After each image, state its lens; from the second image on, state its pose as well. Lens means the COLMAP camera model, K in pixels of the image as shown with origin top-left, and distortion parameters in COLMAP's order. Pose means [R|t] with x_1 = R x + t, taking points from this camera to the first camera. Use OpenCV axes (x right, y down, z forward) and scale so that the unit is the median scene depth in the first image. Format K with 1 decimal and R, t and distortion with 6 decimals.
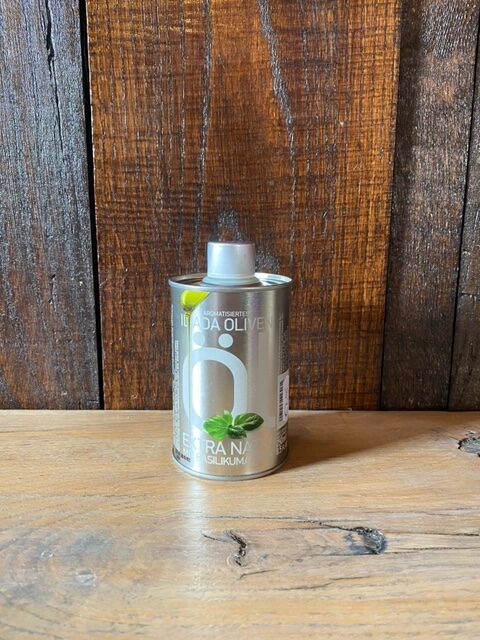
lens RADIAL K [[512.6, 0, 236.9], [0, 512.6, 320.3], [0, 0, 1]] dist [-0.014780, 0.007219]
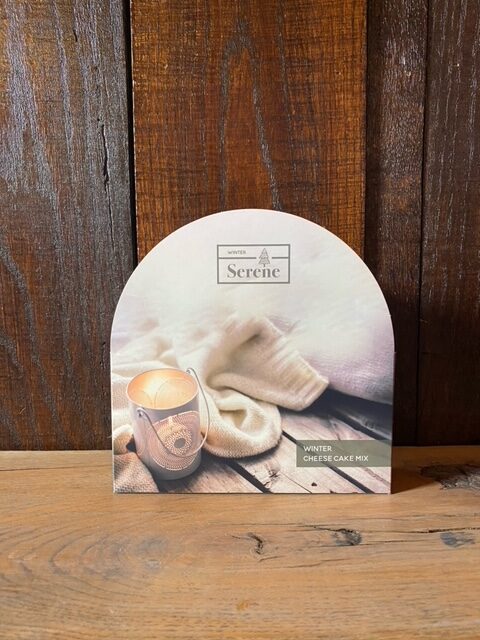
lens RADIAL K [[509.4, 0, 238.2], [0, 509.4, 316.6], [0, 0, 1]] dist [-0.000829, -0.000148]
pose [[0.999851, -0.013059, 0.011264, -0.037750], [0.014029, 0.995762, -0.090888, -0.035188], [-0.010029, 0.091033, 0.995797, -0.303270]]
